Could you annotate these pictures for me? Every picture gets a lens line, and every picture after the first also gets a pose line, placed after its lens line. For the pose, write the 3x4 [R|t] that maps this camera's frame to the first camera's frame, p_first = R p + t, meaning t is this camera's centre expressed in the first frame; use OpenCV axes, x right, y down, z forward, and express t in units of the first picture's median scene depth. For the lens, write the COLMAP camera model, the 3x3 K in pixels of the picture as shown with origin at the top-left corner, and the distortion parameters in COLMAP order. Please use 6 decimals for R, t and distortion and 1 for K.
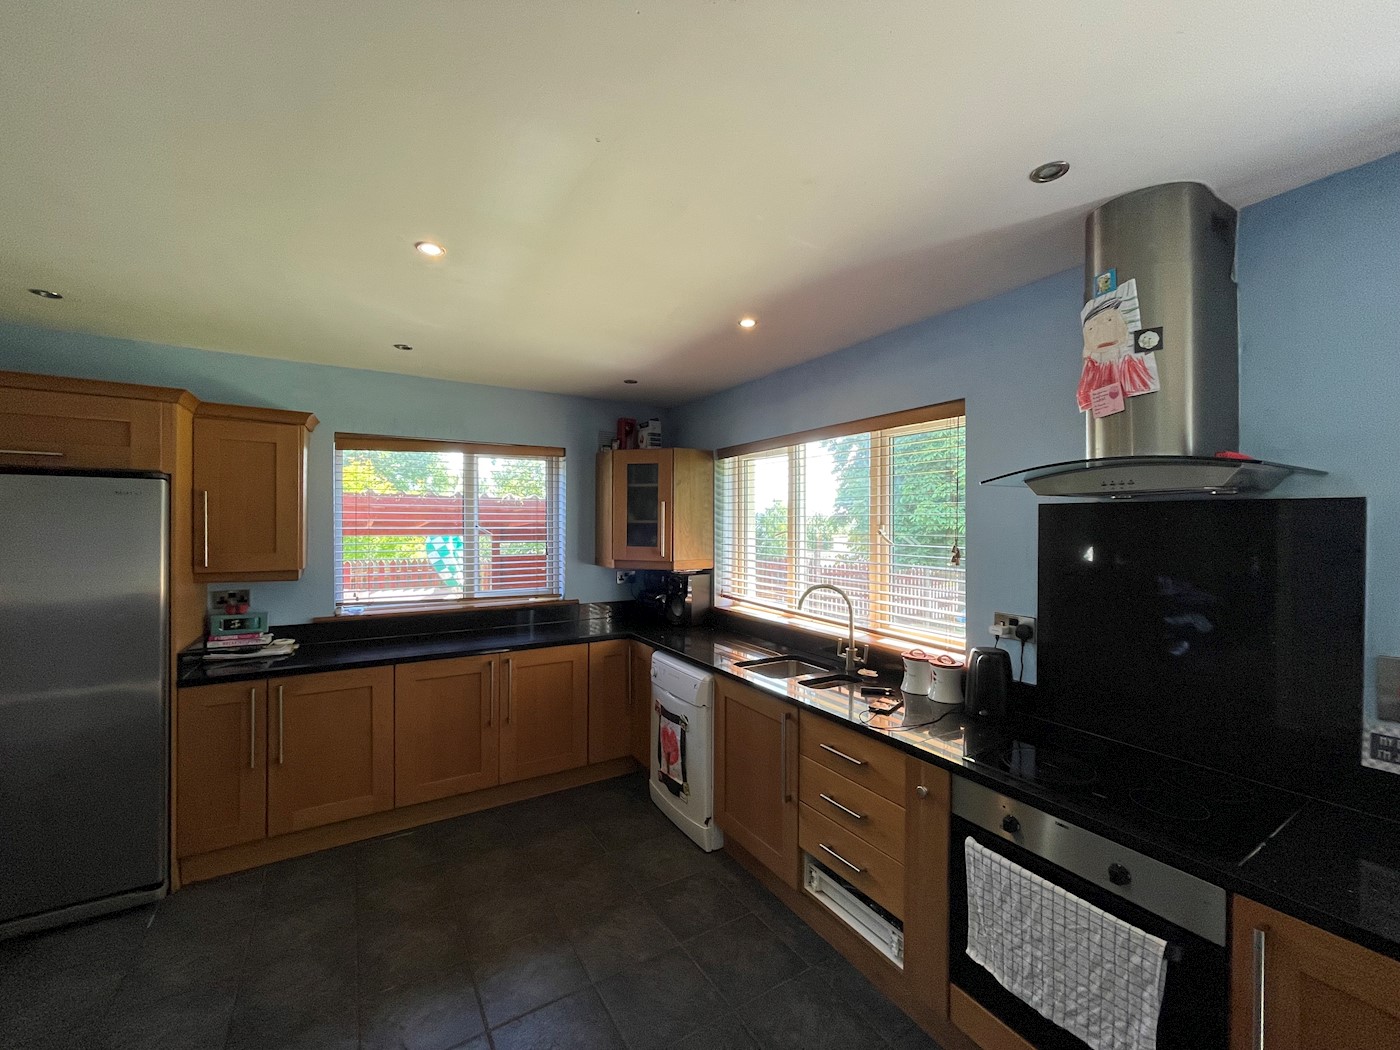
lens RADIAL K [[575.3, 0, 695.5], [0, 575.3, 527.8], [0, 0, 1]] dist [-0.000148, 0.000042]
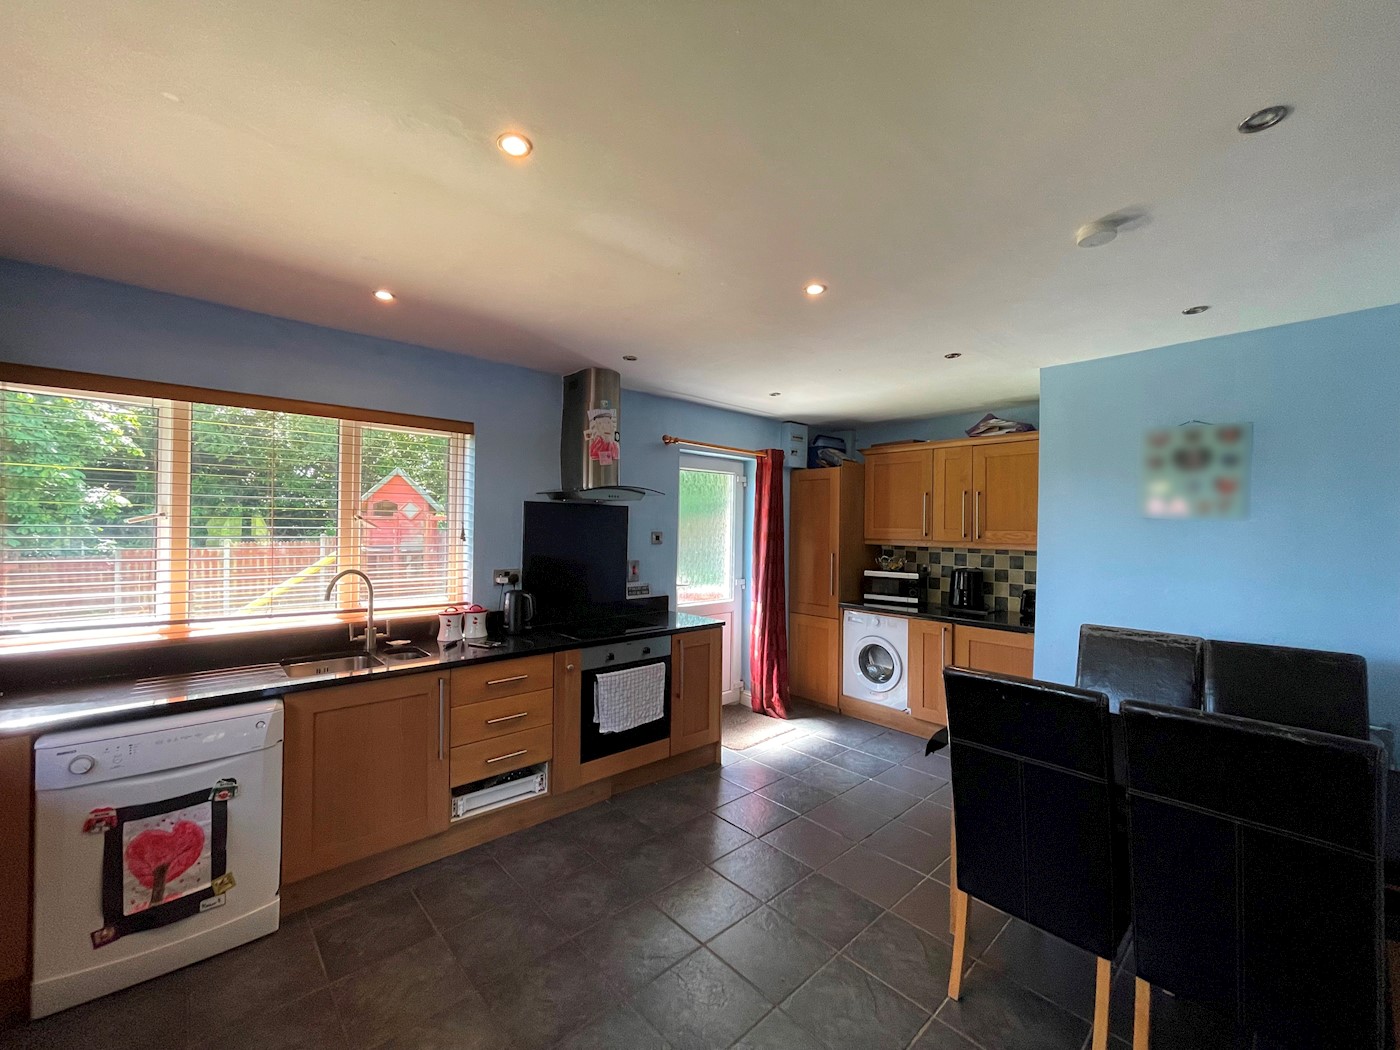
lens RADIAL K [[560.1, 0, 700.0], [0, 560.1, 525.0], [0, 0, 1]] dist [0.001290, 0.000093]
pose [[-0.186130, -0.018207, 0.982357, -1.071590], [-0.013951, 0.999776, 0.015887, -0.004050], [-0.982426, -0.010748, -0.186342, 0.761080]]
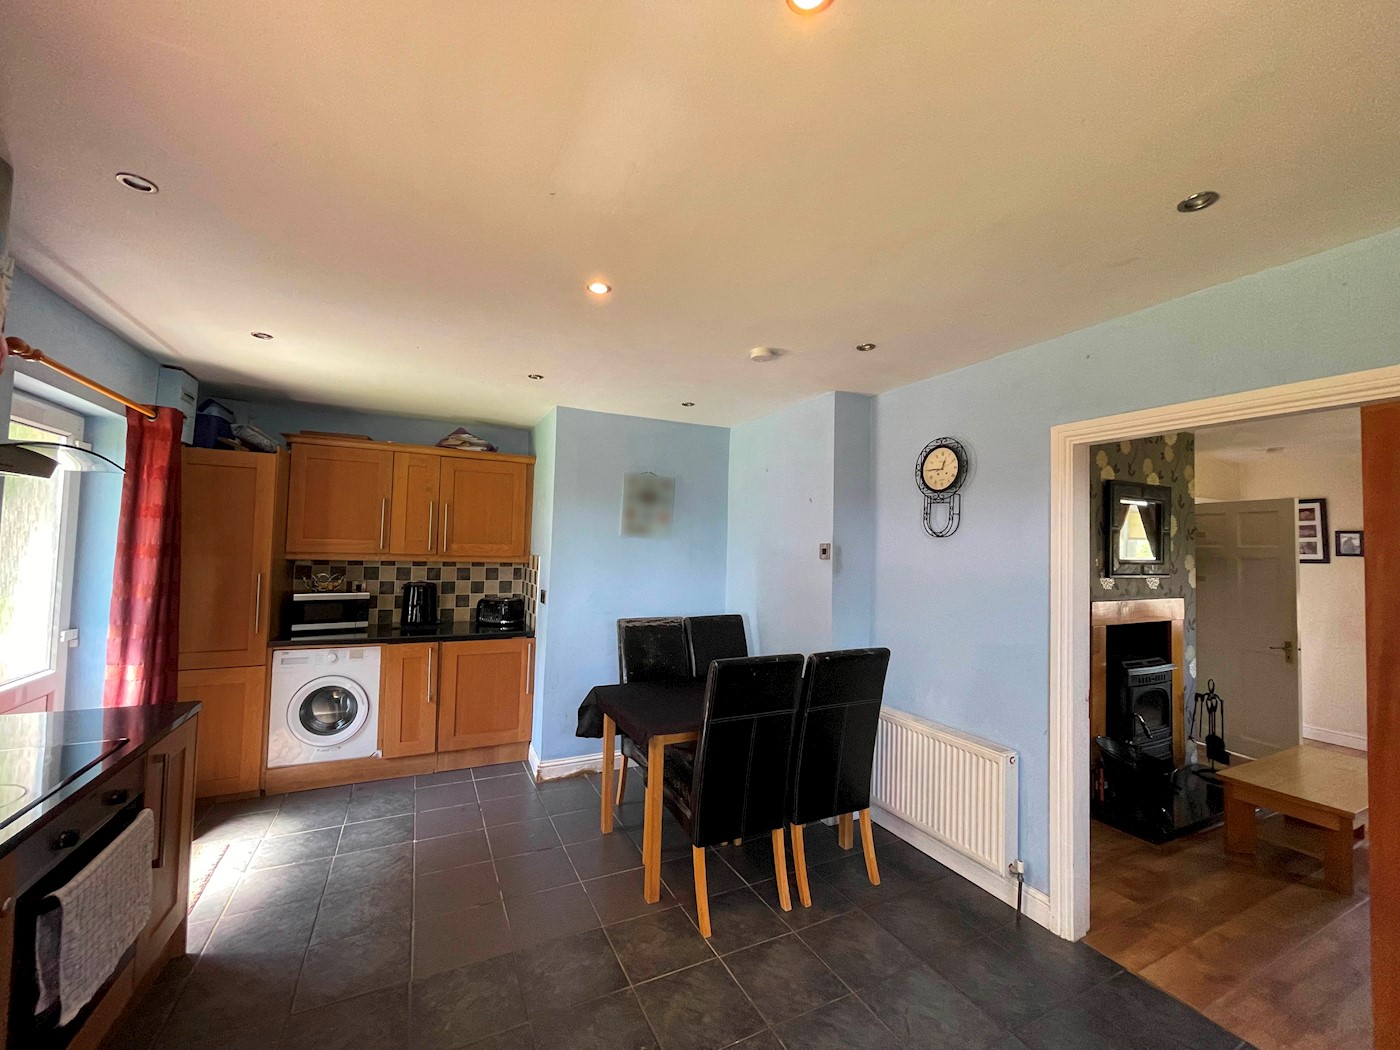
lens RADIAL K [[558.3, 0, 695.2], [0, 558.3, 528.1], [0, 0, 1]] dist [-0.000179, -0.000123]
pose [[-0.993892, -0.039717, 0.102967, -0.479267], [-0.043256, 0.998540, -0.032364, 0.004726], [-0.101531, -0.036620, -0.994158, 1.190329]]
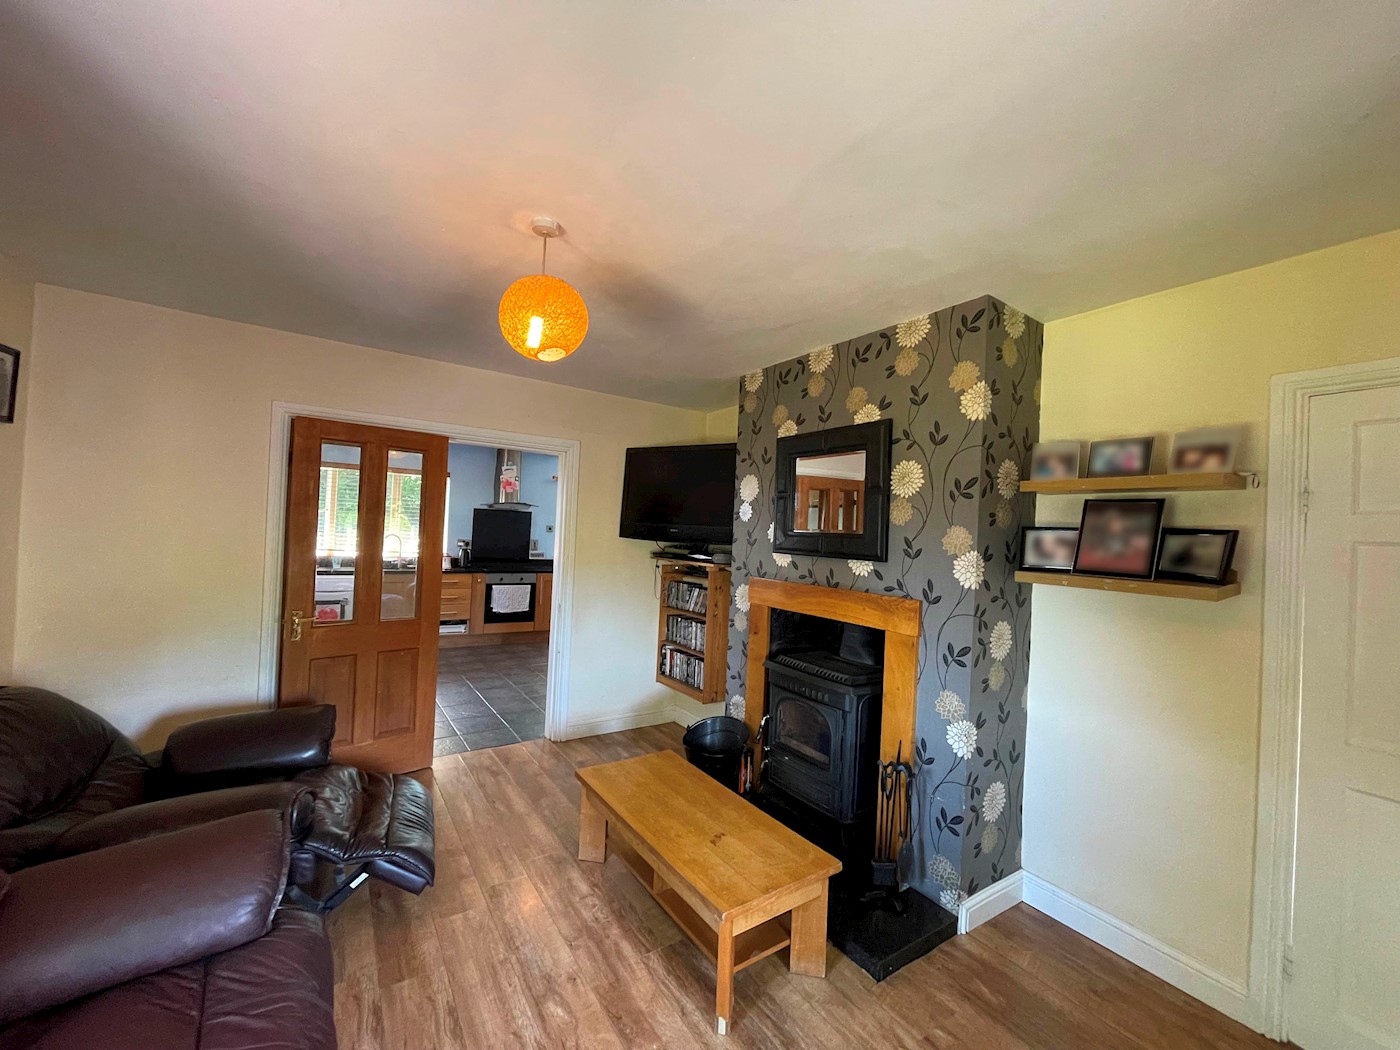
lens RADIAL K [[560.1, 0, 700.0], [0, 560.1, 525.0], [0, 0, 1]] dist [0.001290, 0.000093]
pose [[-0.033986, -0.010165, 0.999371, -2.893448], [-0.043691, 0.999007, 0.008676, -0.028398], [-0.998467, -0.043369, -0.034397, -0.313984]]
